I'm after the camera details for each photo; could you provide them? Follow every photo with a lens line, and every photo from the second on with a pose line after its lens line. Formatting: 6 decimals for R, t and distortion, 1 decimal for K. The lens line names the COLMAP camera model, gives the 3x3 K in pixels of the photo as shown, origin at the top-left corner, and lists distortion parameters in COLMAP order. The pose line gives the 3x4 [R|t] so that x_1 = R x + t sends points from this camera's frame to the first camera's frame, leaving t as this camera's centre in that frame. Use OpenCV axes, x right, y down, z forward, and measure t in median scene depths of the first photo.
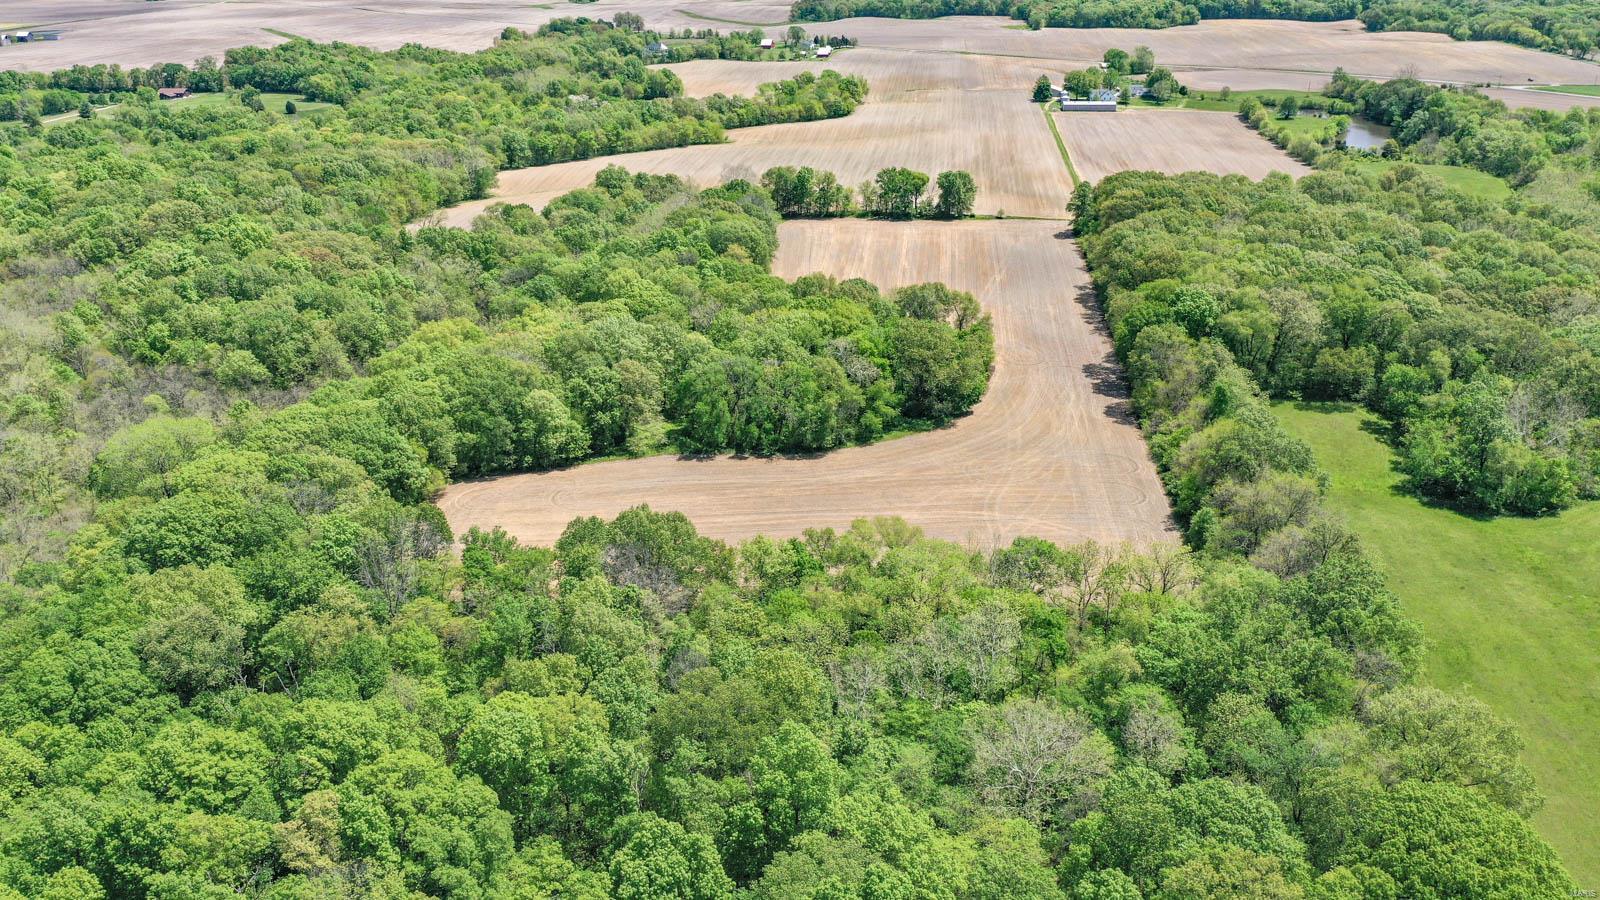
lens RADIAL K [[1254.0, 0, 800.7], [0, 1254.0, 452.3], [0, 0, 1]] dist [0.004281, 0.000739]
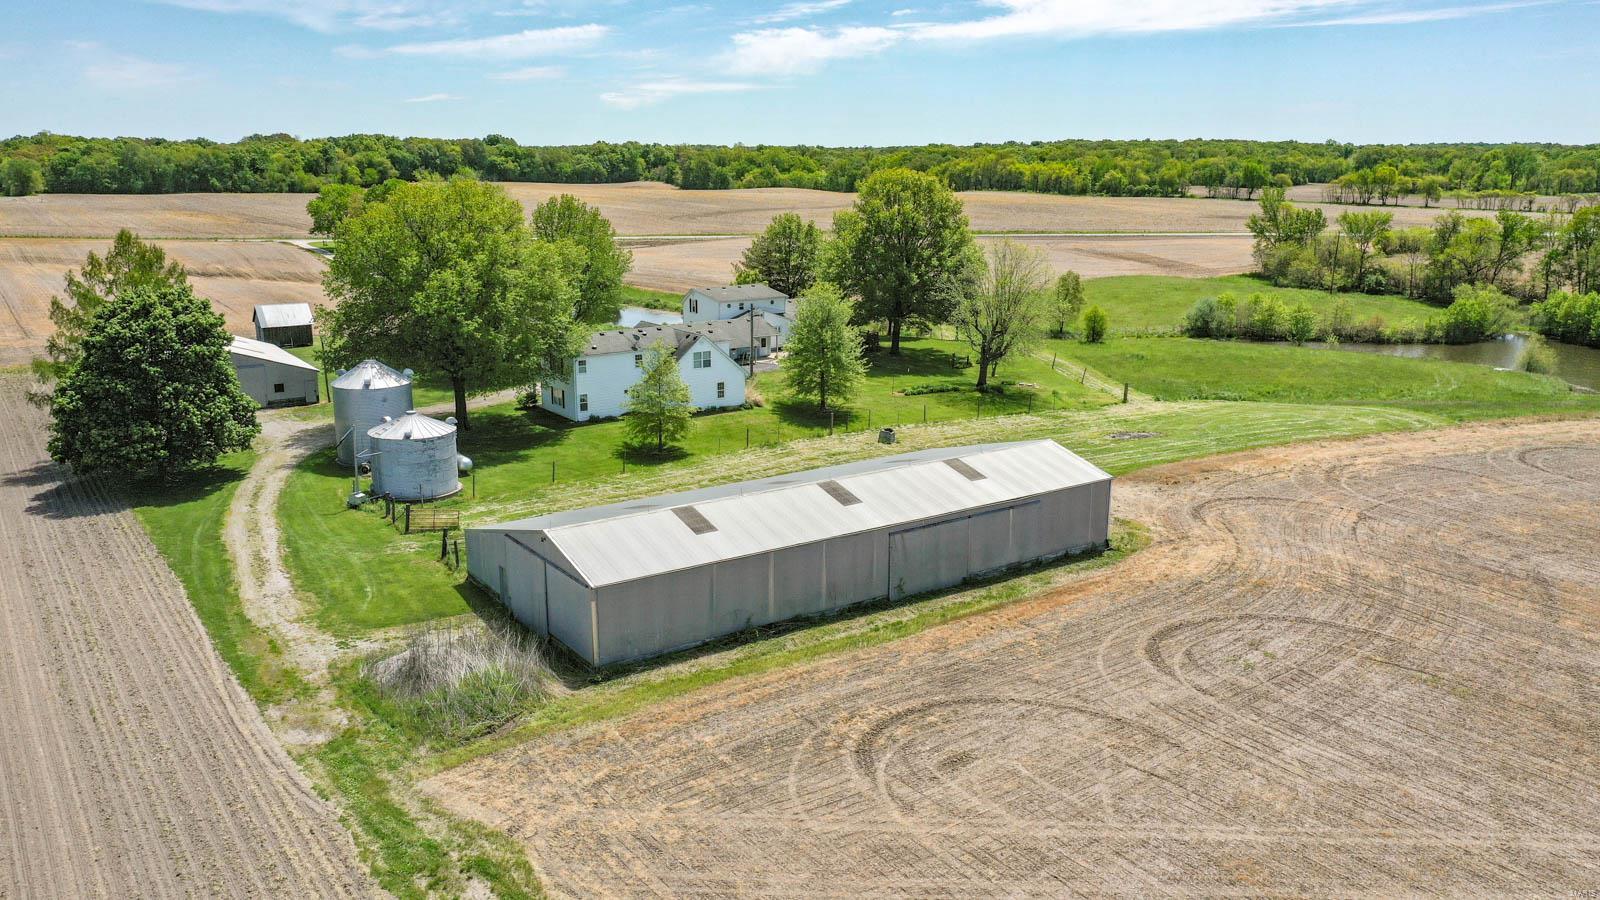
lens RADIAL K [[1254.0, 0, 777.9], [0, 1254.0, 479.7], [0, 0, 1]] dist [0.004281, 0.000739]
pose [[0.759879, -0.149504, 0.632639, 0.116839], [0.241309, 0.968532, -0.060961, -0.184410], [-0.603617, 0.198984, 0.772044, 0.627973]]
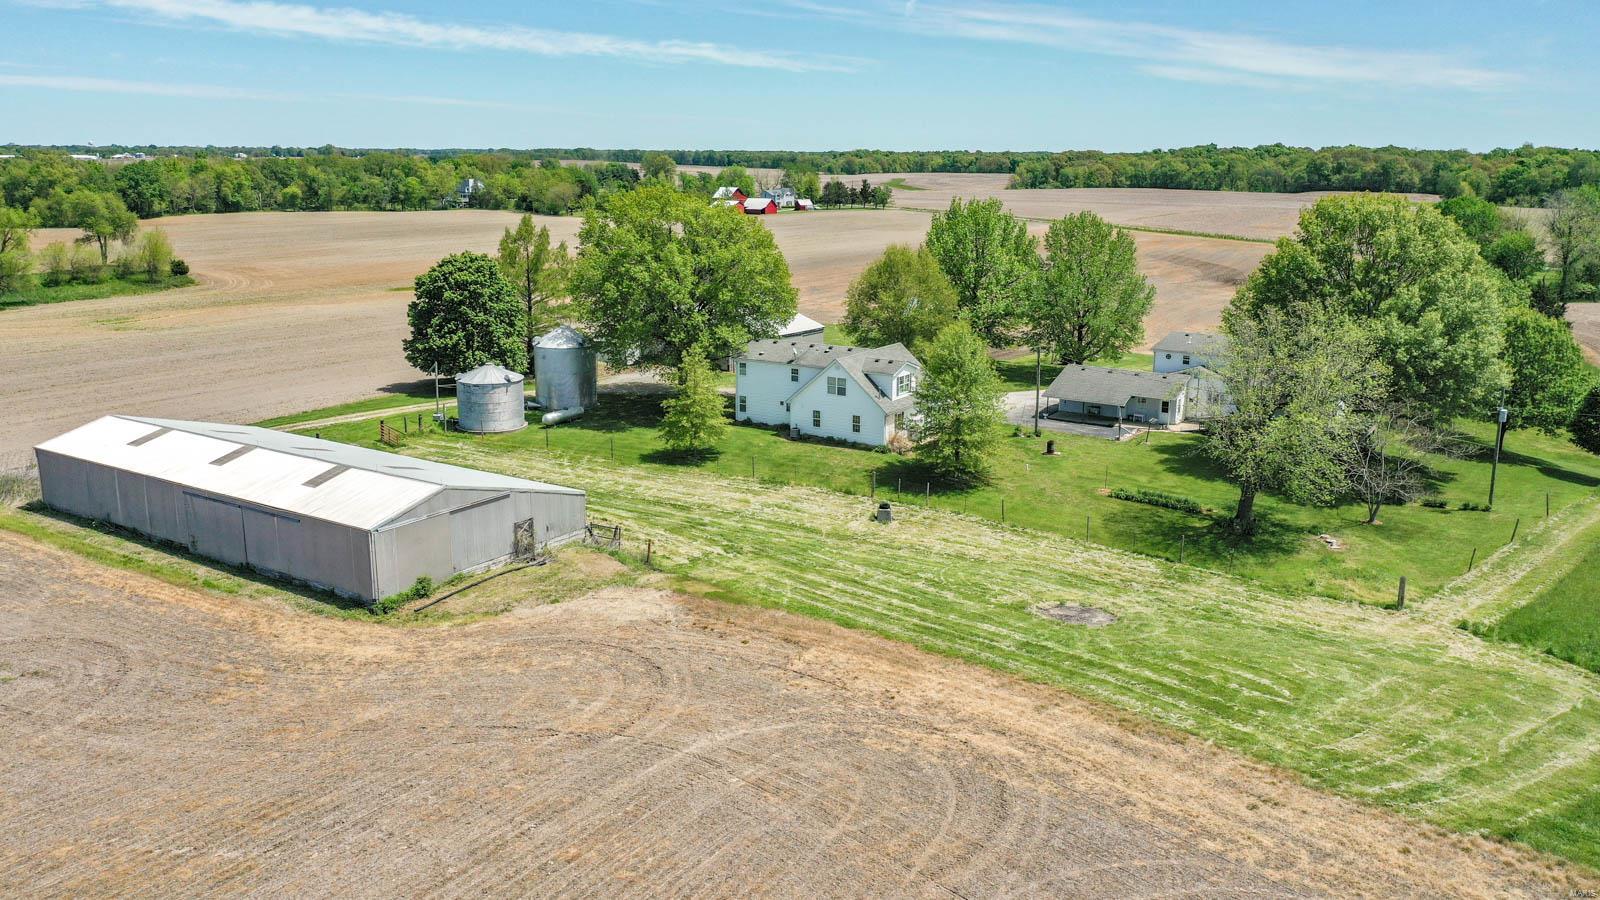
lens RADIAL K [[1254.0, 0, 791.1], [0, 1254.0, 458.4], [0, 0, 1]] dist [0.004281, 0.000739]
pose [[0.890707, 0.126151, -0.436723, 0.206641], [-0.195801, 0.973502, -0.118137, -0.184451], [0.410248, 0.190736, 0.891805, 0.624490]]
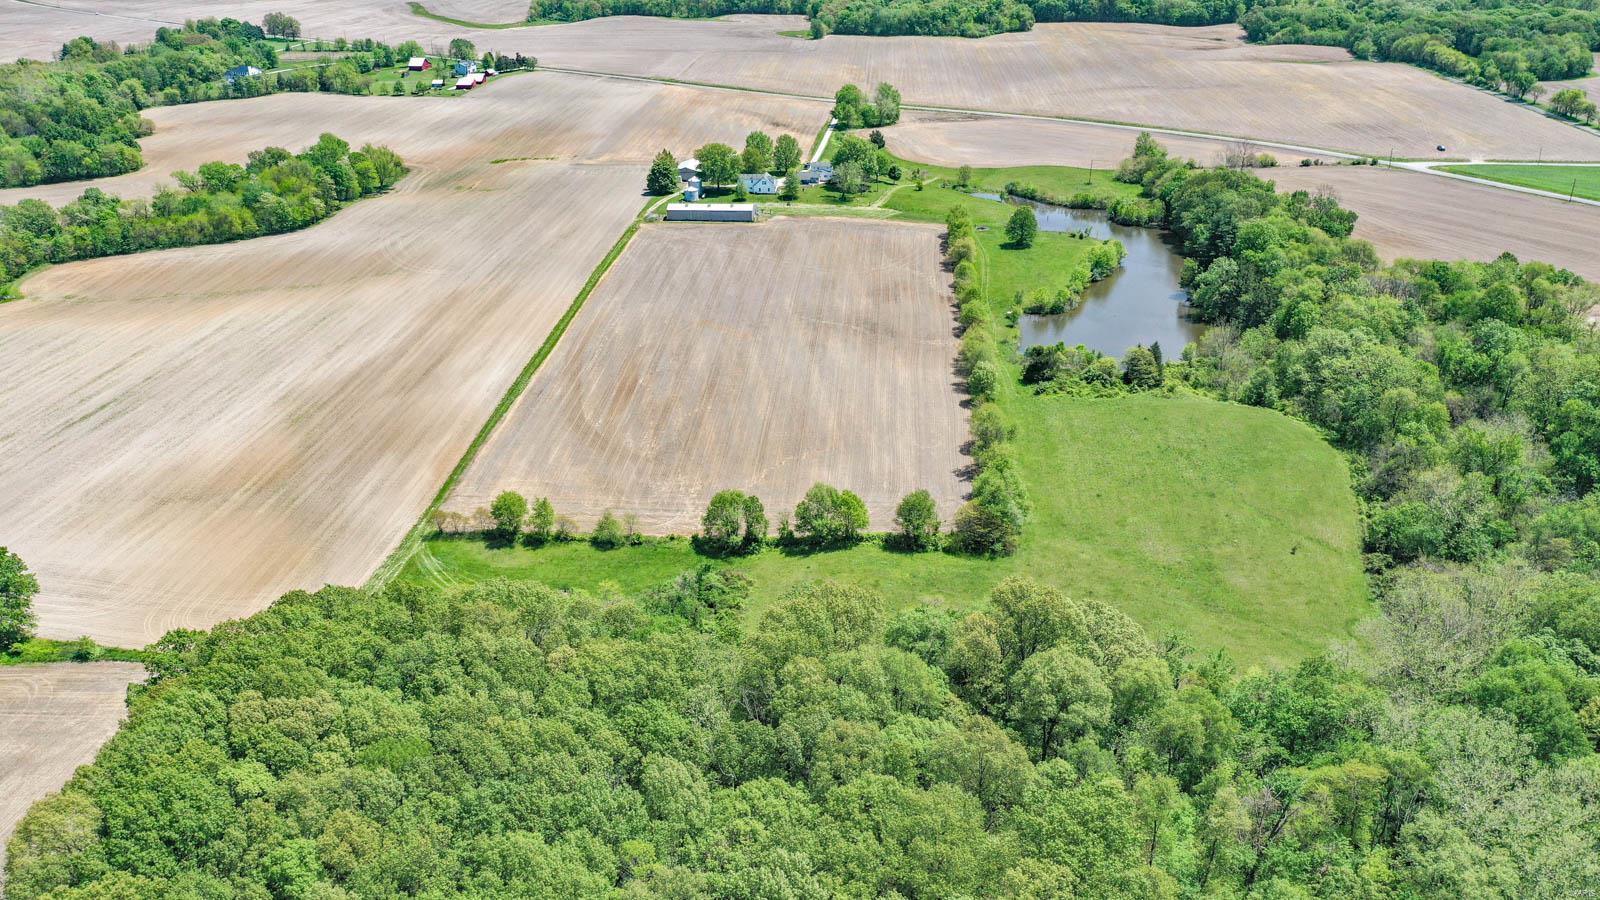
lens RADIAL K [[1254.0, 0, 798.9], [0, 1254.0, 444.7], [0, 0, 1]] dist [0.004281, 0.000739]
pose [[0.999476, -0.009671, 0.030882, 0.169150], [0.009138, 0.999807, 0.017366, -0.117018], [-0.031044, -0.017075, 0.999372, 0.266976]]
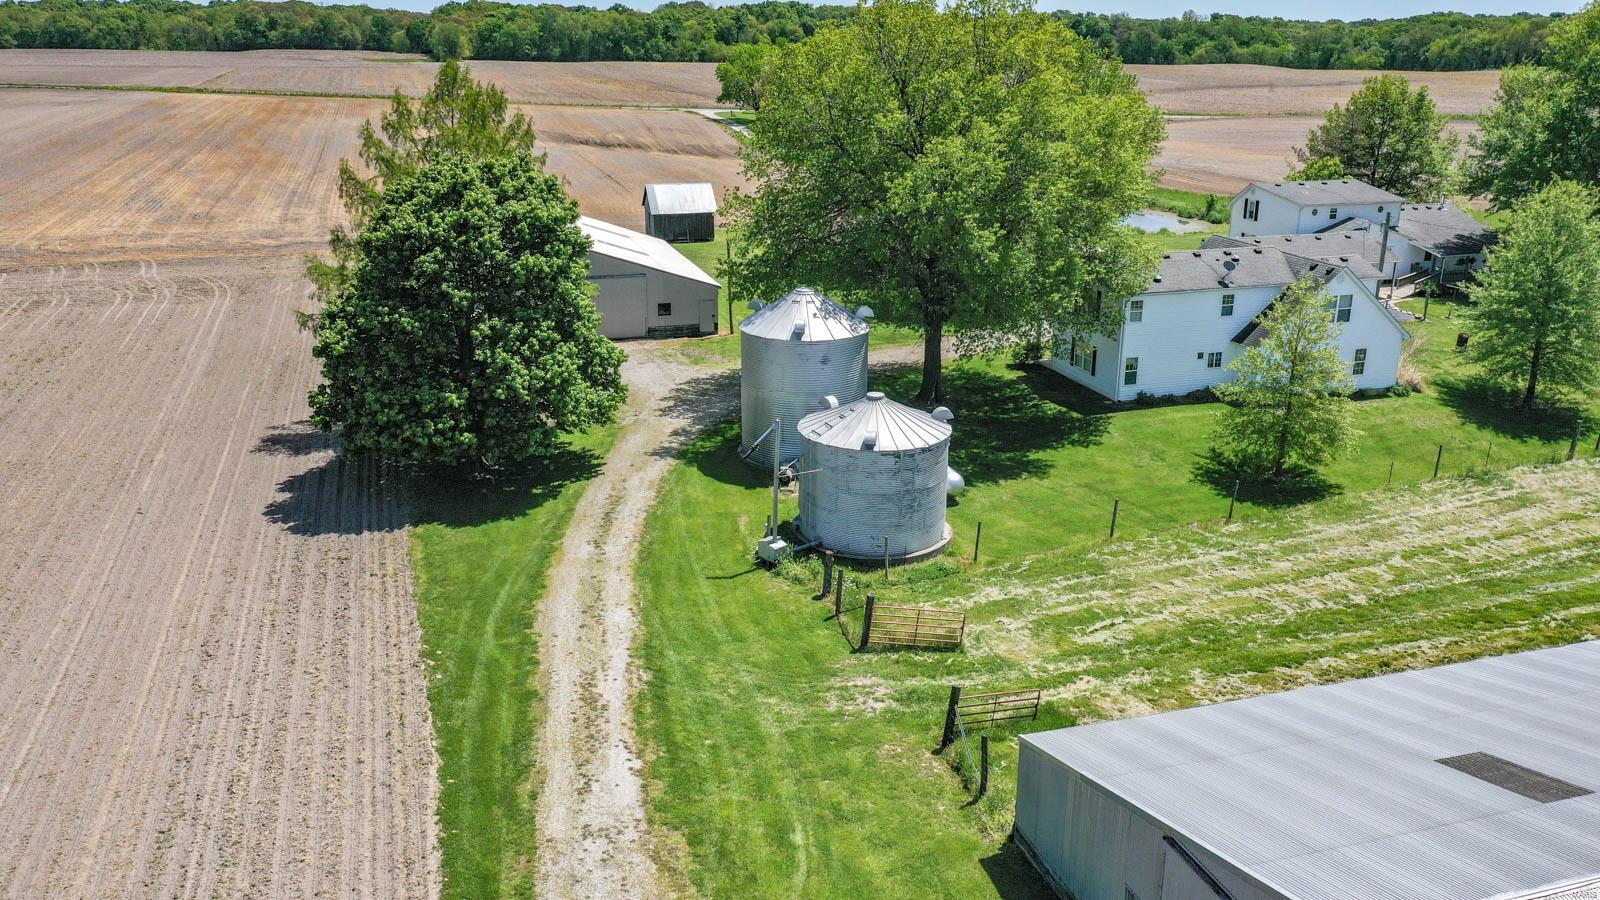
lens RADIAL K [[1254.0, 0, 788.5], [0, 1254.0, 460.8], [0, 0, 1]] dist [0.004281, 0.000739]
pose [[0.915937, -0.110690, 0.385756, 0.128899], [0.137759, 0.989525, -0.043156, -0.194299], [-0.376938, 0.092670, 0.921591, 0.660211]]
